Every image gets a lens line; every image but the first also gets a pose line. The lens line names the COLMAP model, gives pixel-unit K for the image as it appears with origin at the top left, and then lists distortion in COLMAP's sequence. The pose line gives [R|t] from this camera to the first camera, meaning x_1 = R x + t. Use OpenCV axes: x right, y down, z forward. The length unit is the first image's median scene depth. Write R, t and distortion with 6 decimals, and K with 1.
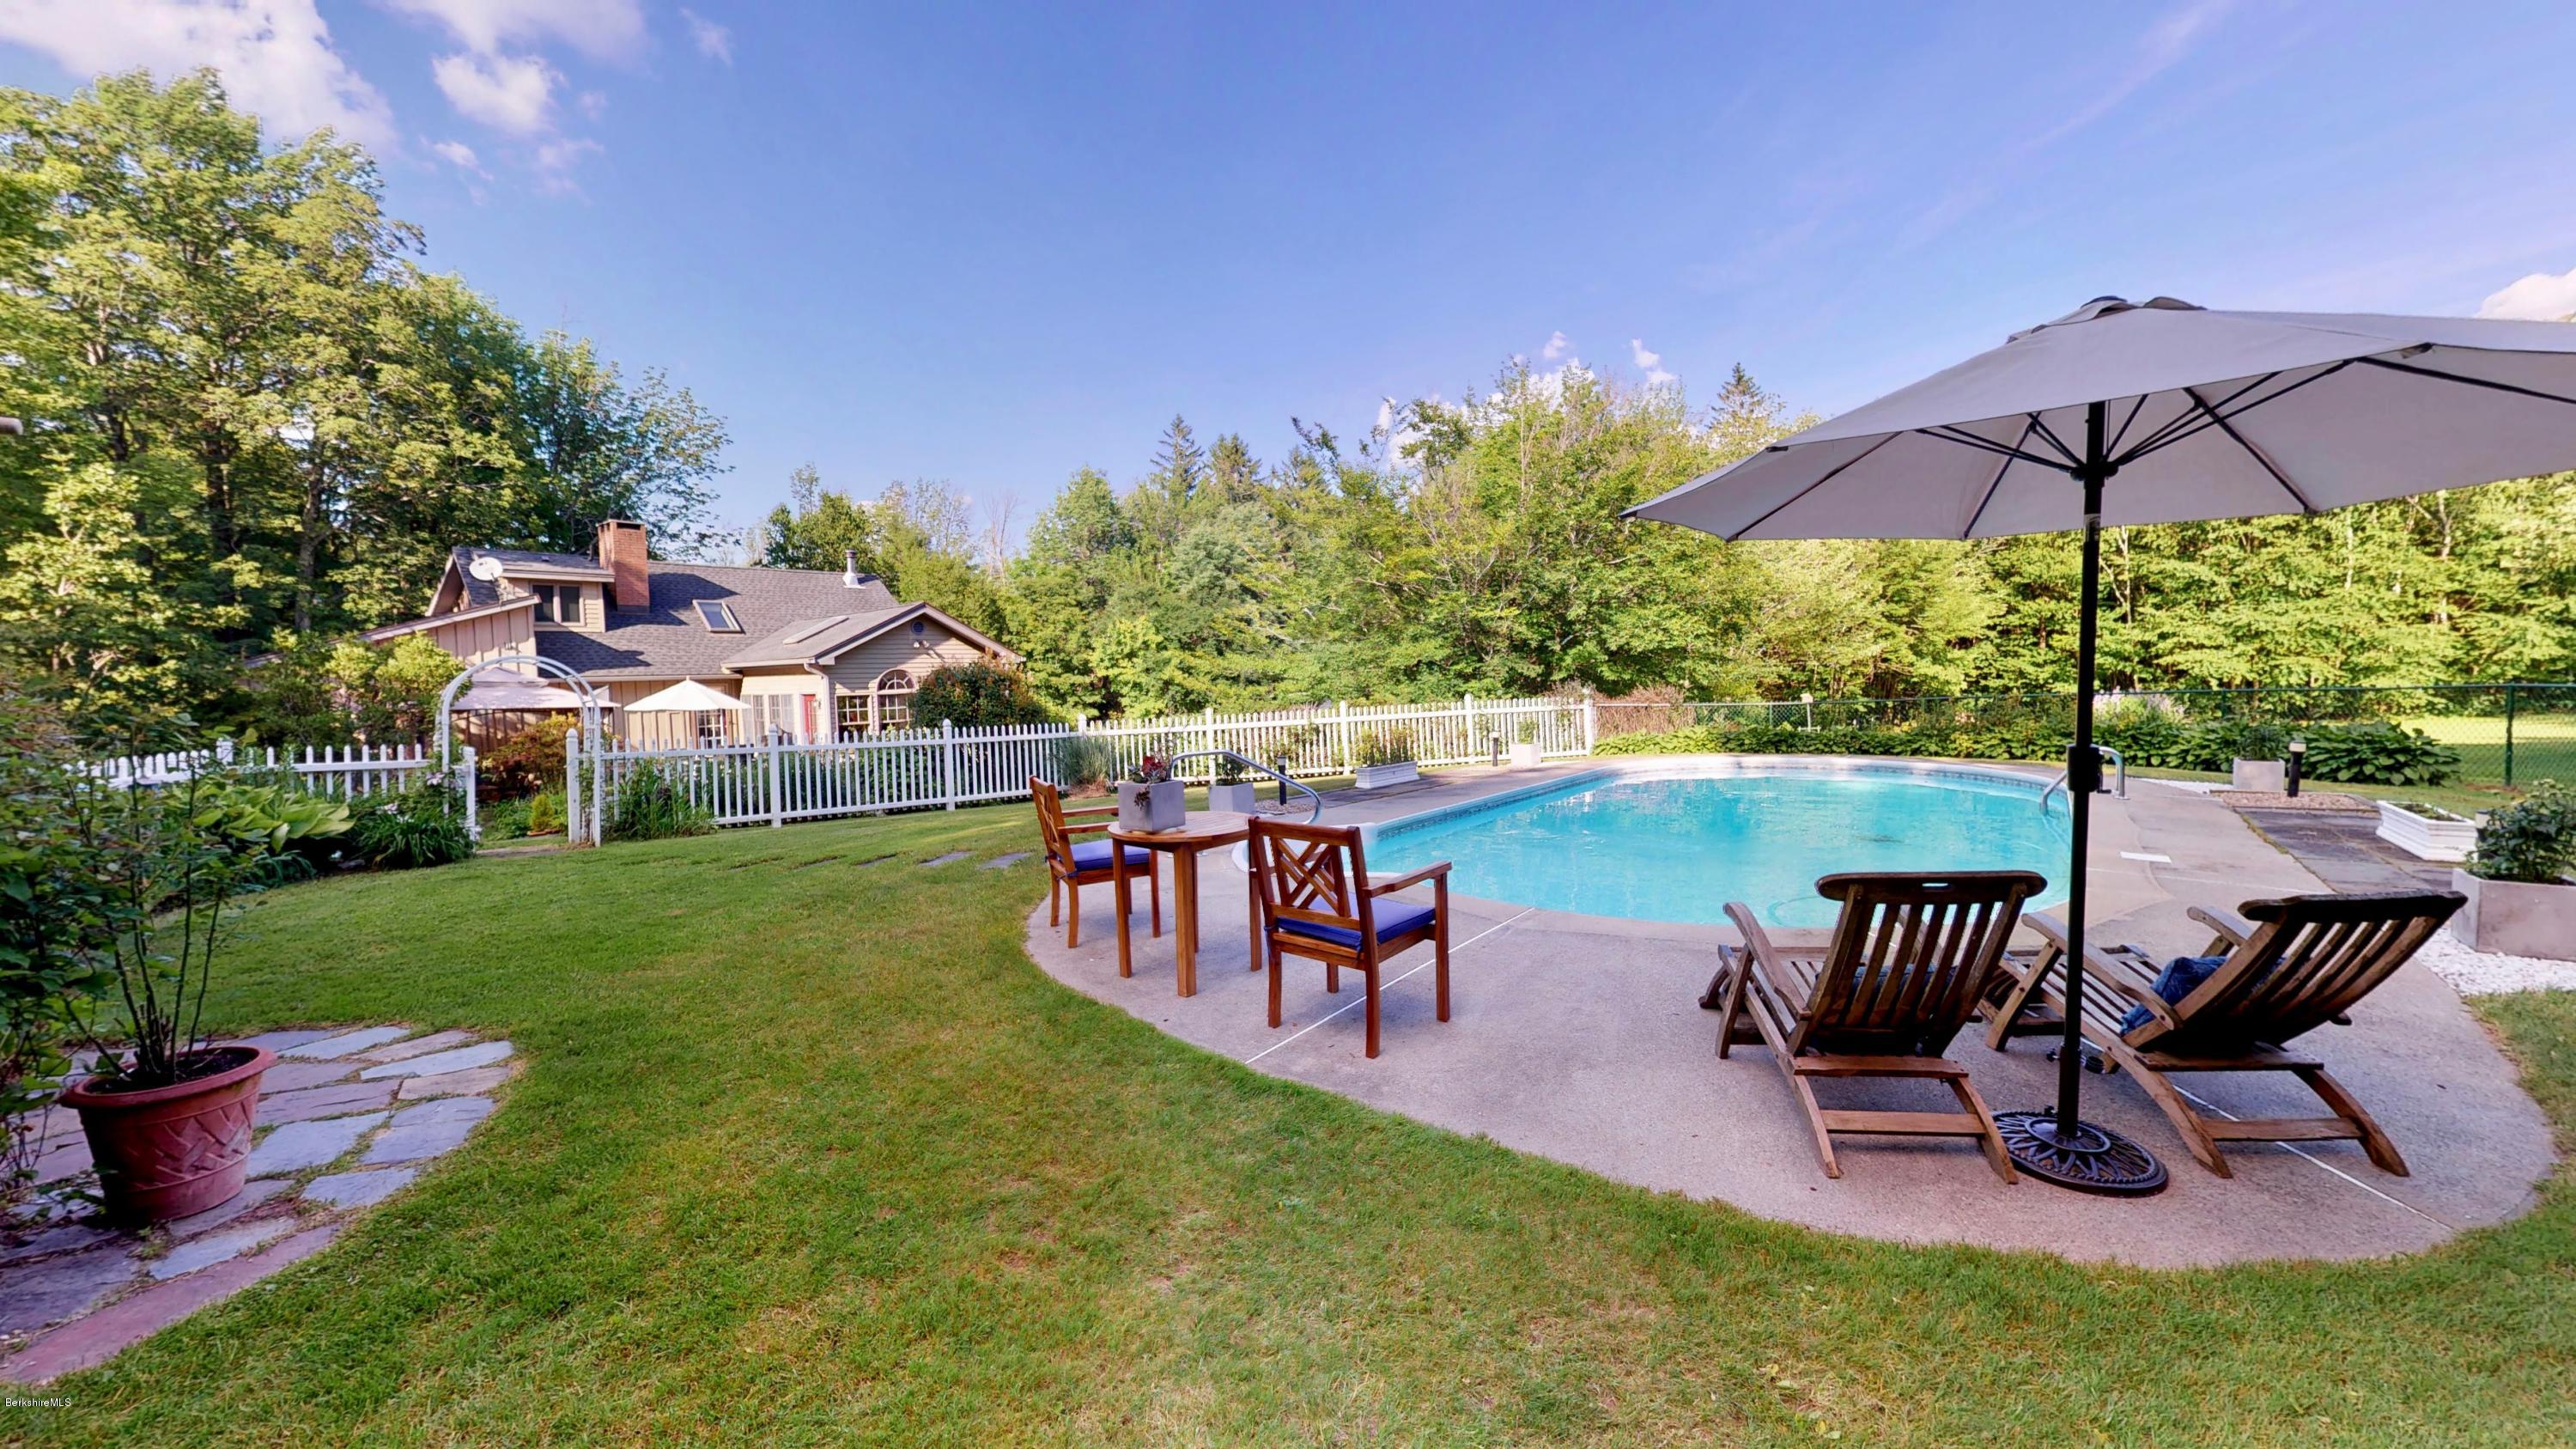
lens RADIAL K [[943.7, 0, 1288.8], [0, 943.7, 727.2], [0, 0, 1]] dist [0.000683, -0.000015]
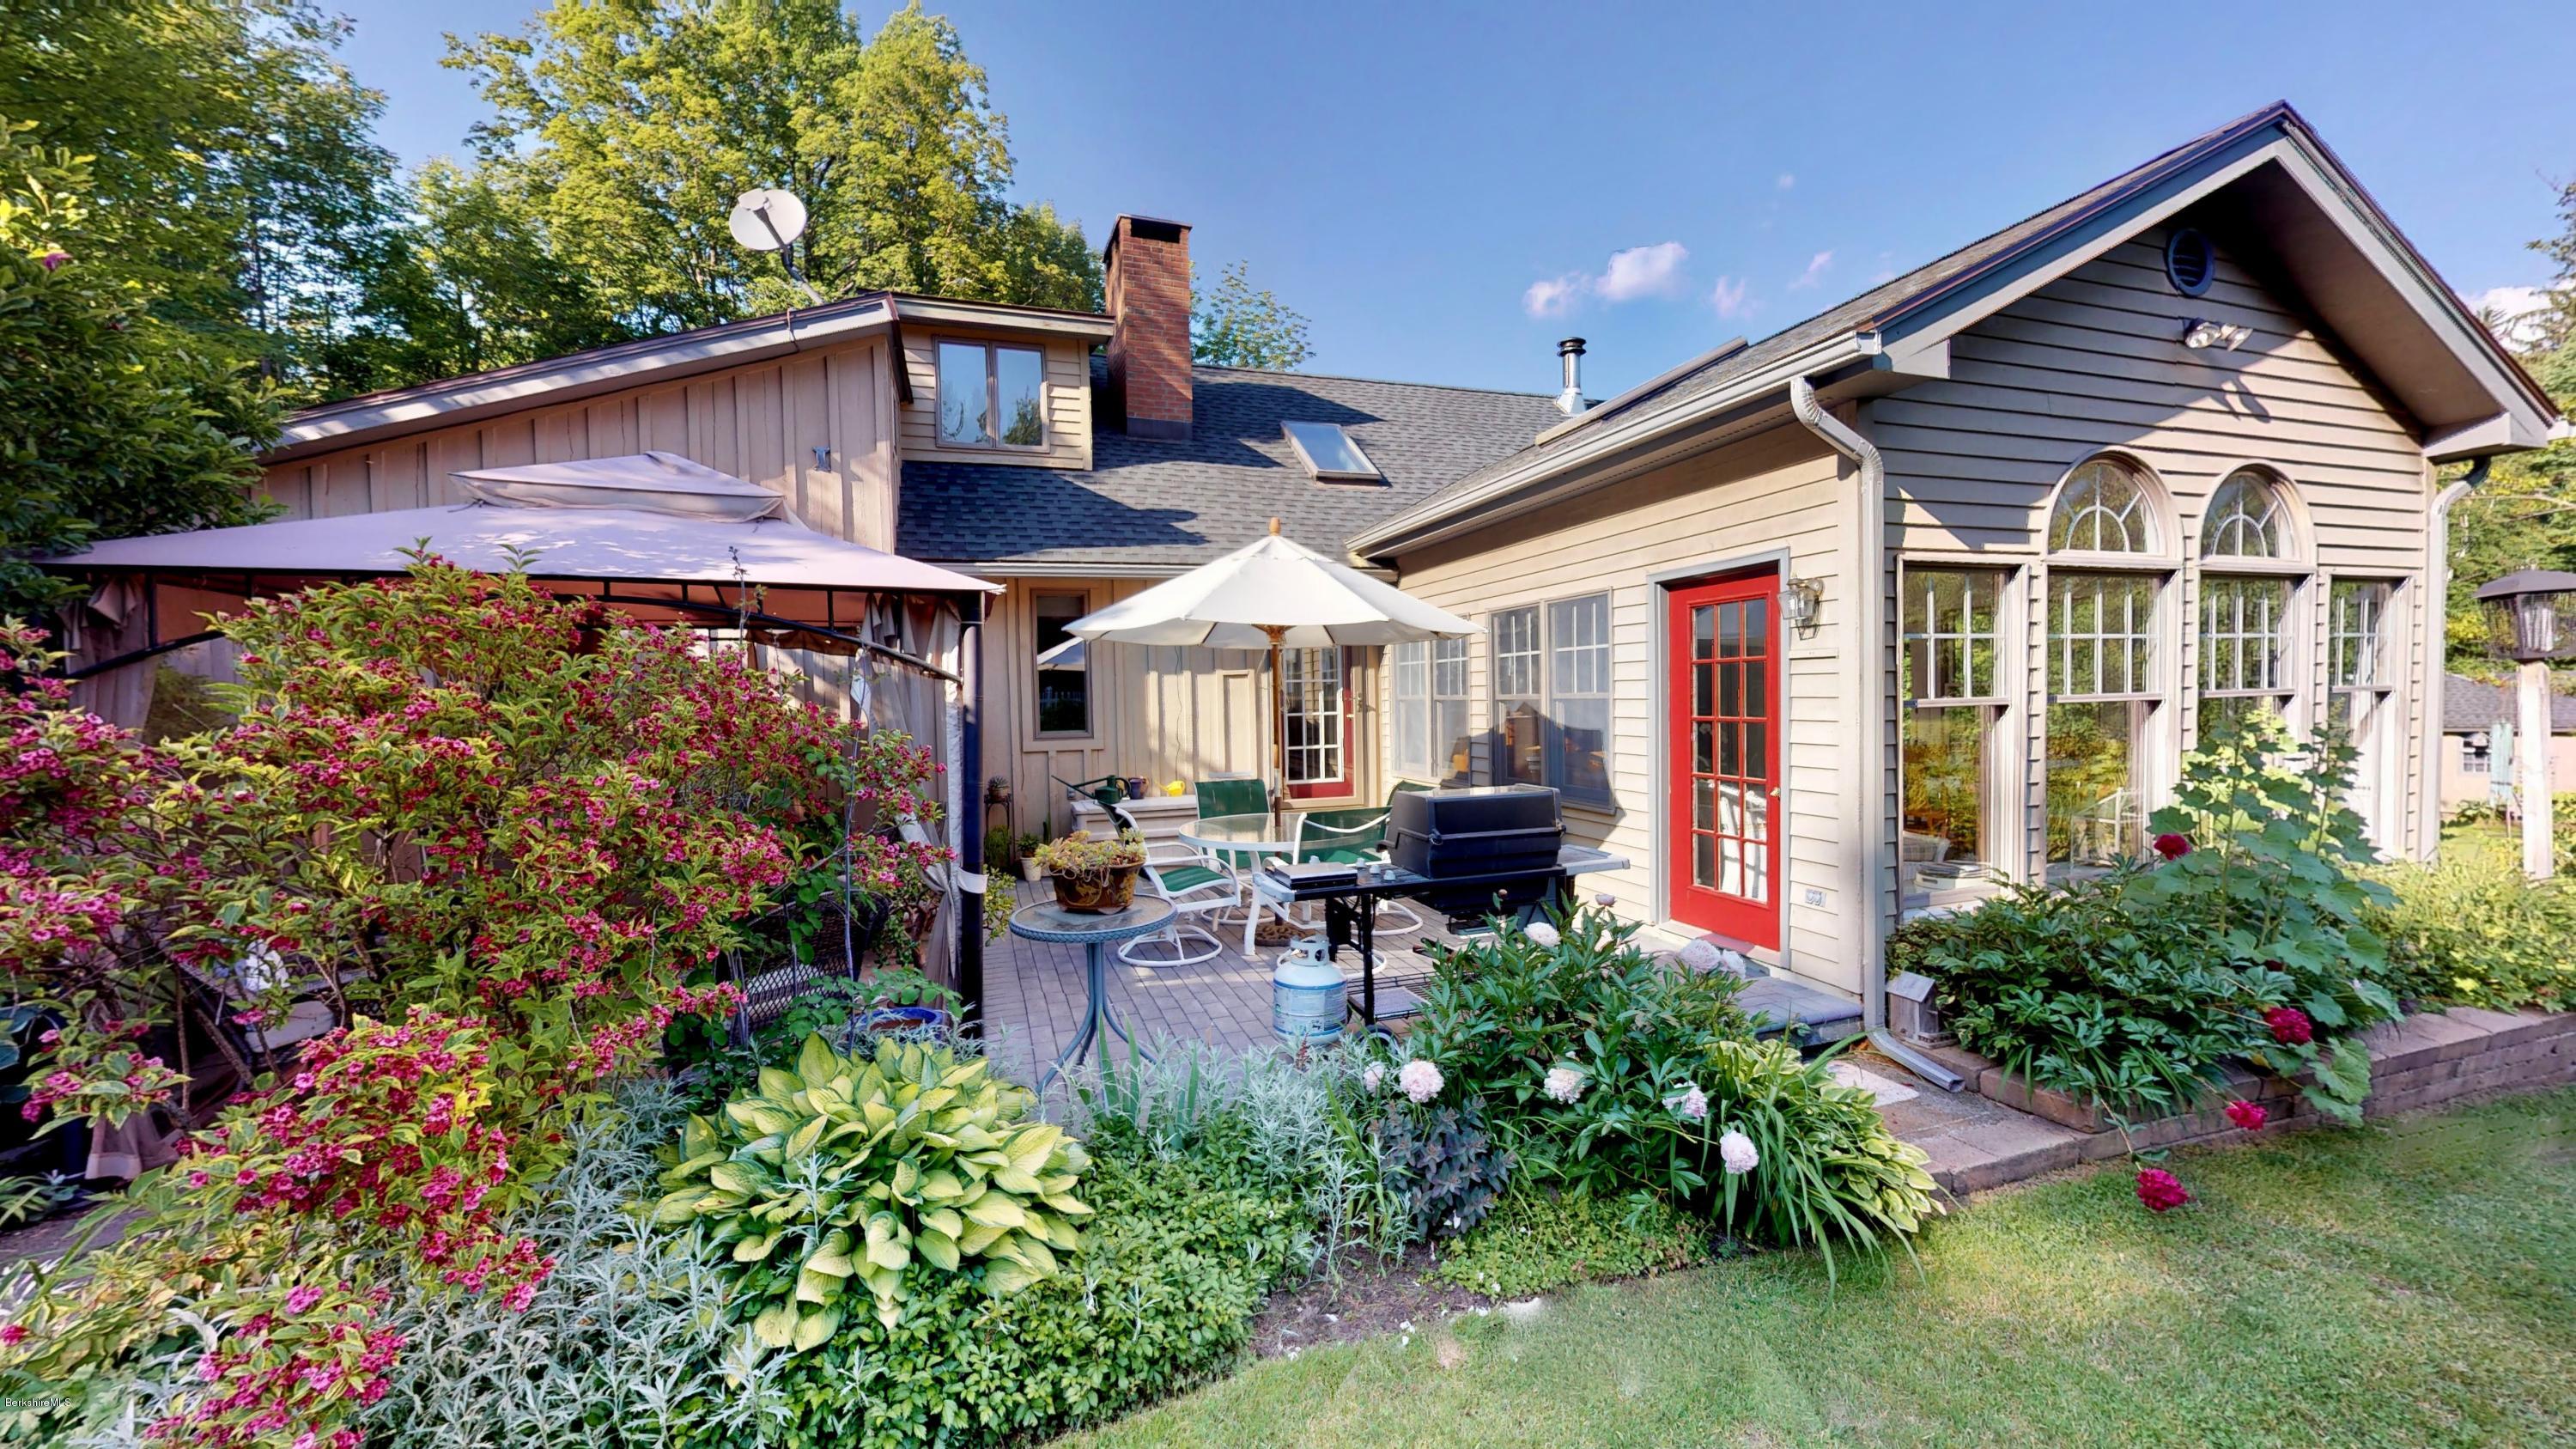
lens RADIAL K [[943.7, 0, 1288.8], [0, 943.7, 727.2], [0, 0, 1]] dist [0.000683, -0.000015]
pose [[0.861215, 0.020939, -0.507809, -0.410965], [-0.025584, 0.999670, -0.002168, 0.004755], [0.507596, 0.014859, 0.861467, 0.640220]]
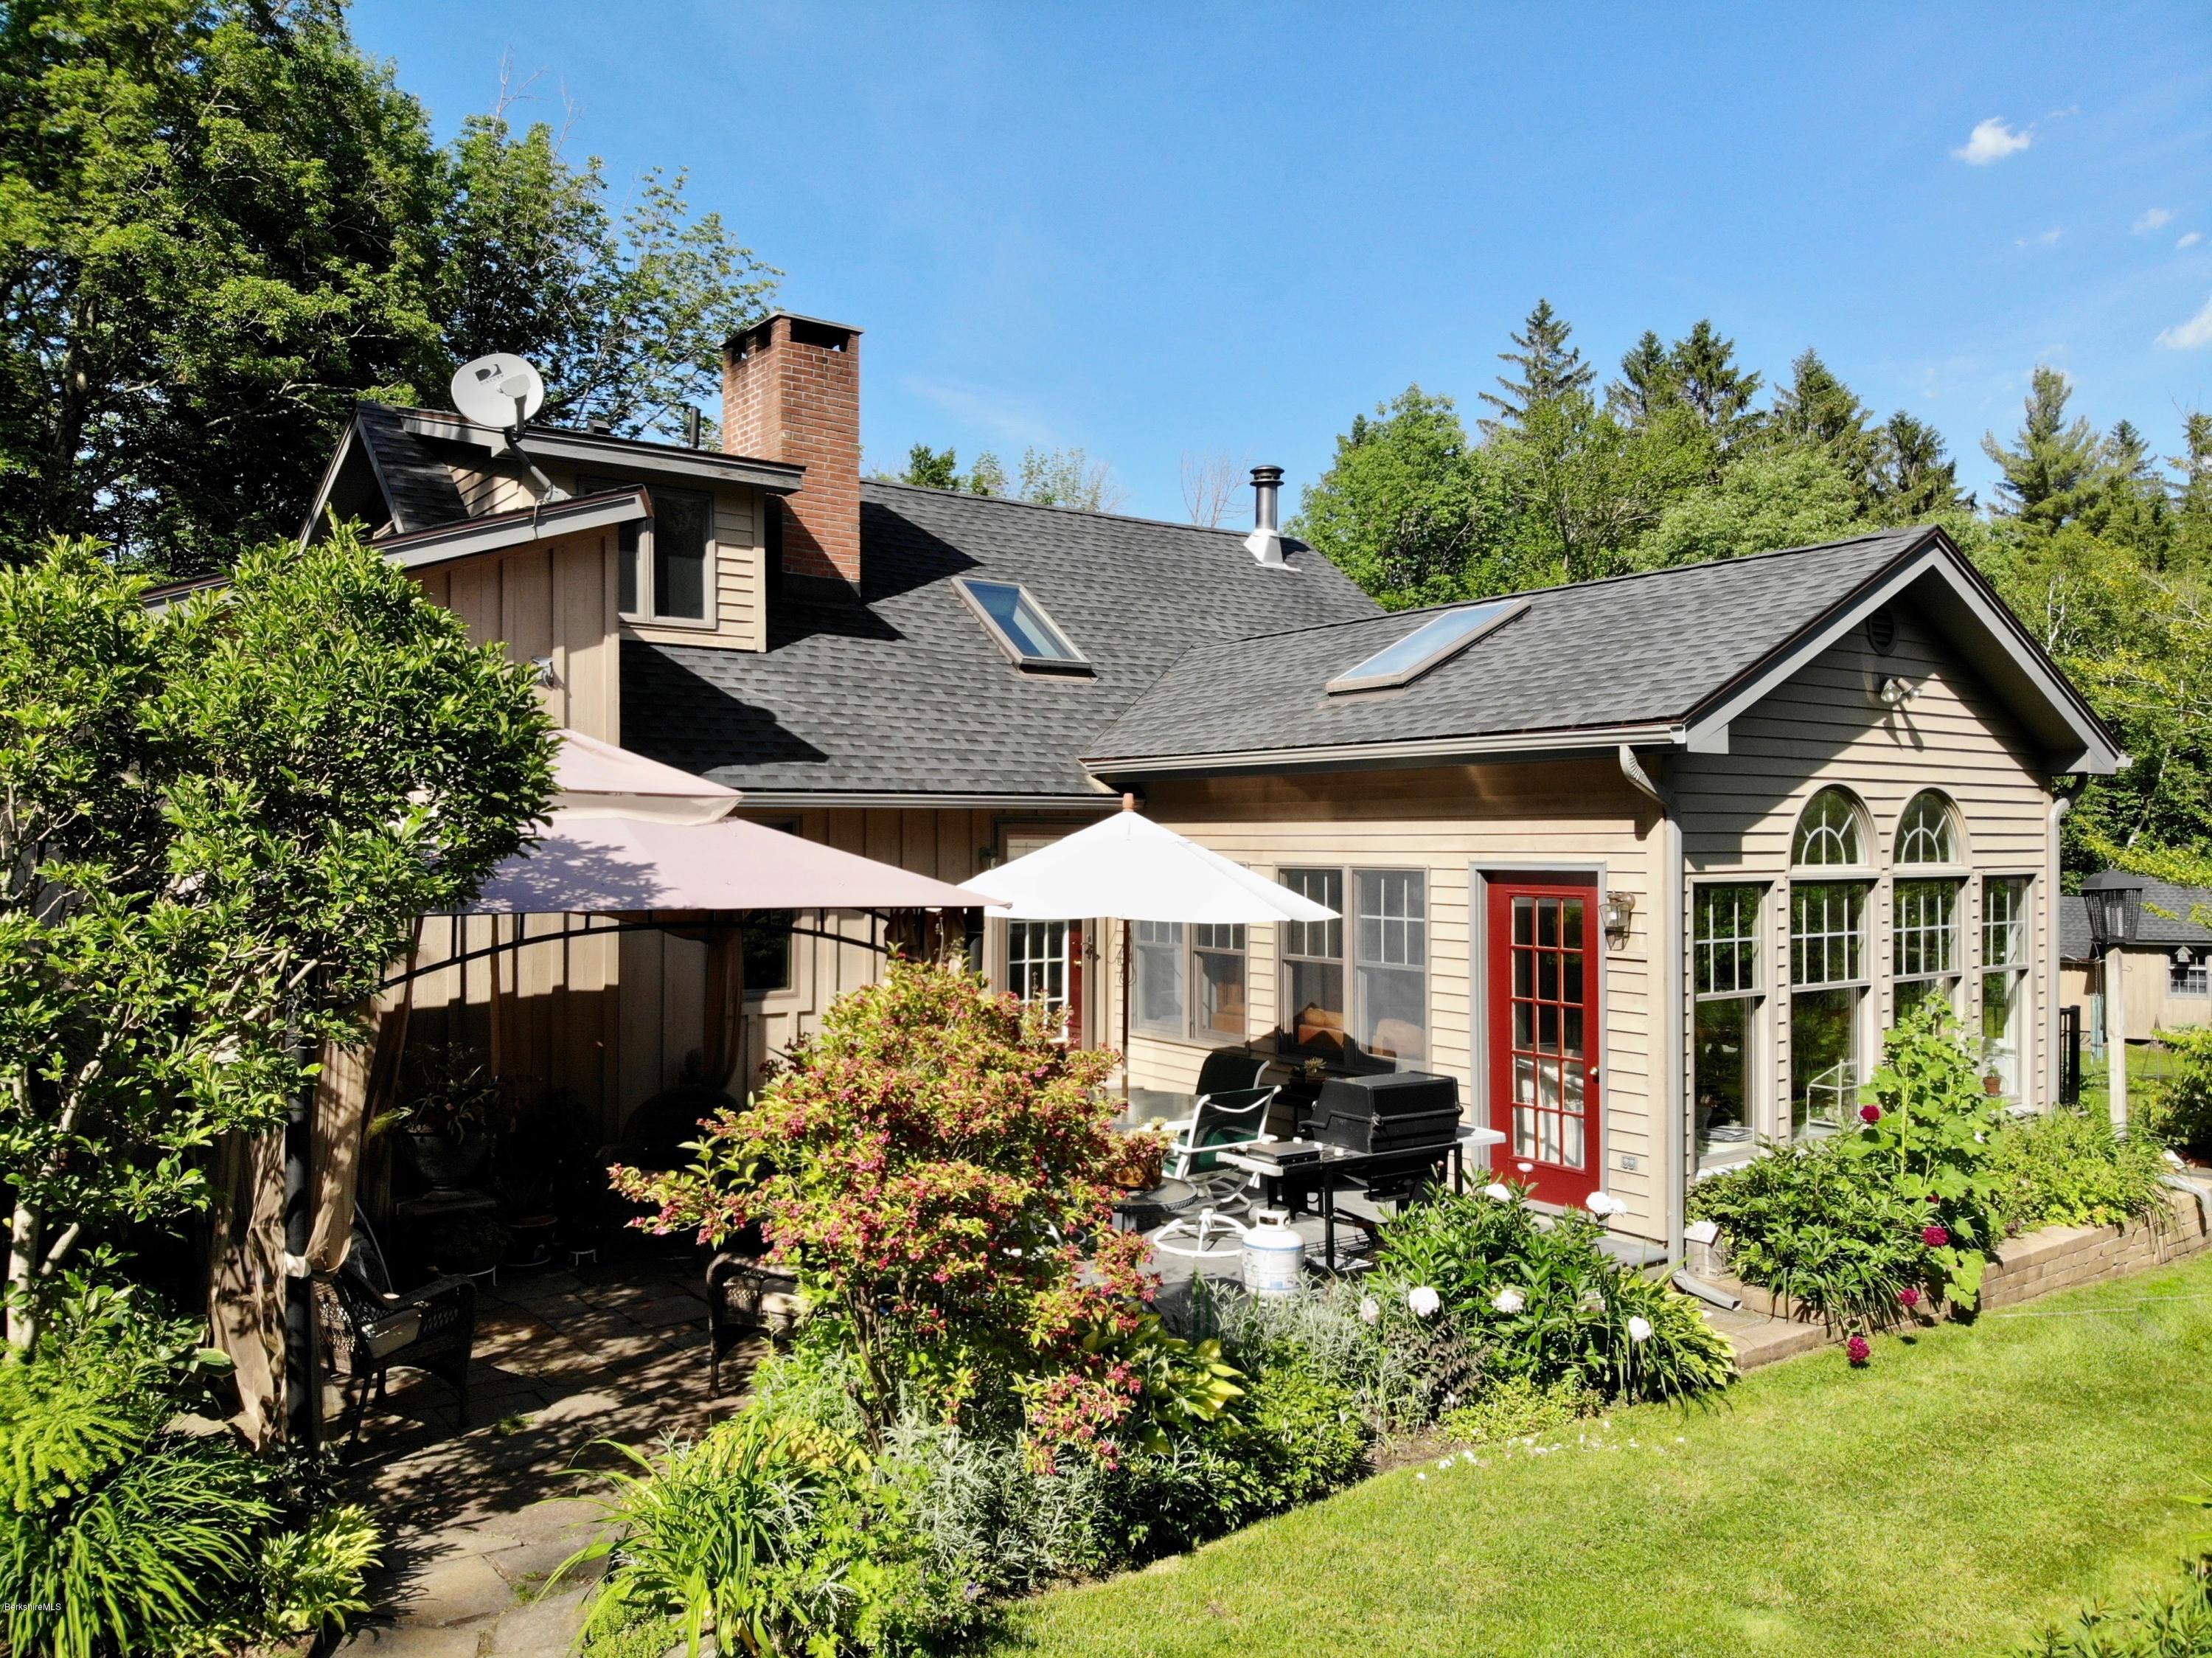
lens RADIAL K [[1647.3, 0, 1101.5], [0, 1647.3, 820.7], [0, 0, 1]] dist [0.057728, -0.172265]
pose [[0.971540, 0.020903, -0.235951, -0.443311], [-0.035839, 0.997603, -0.059194, -0.015534], [0.234148, 0.065965, 0.969960, 0.457531]]
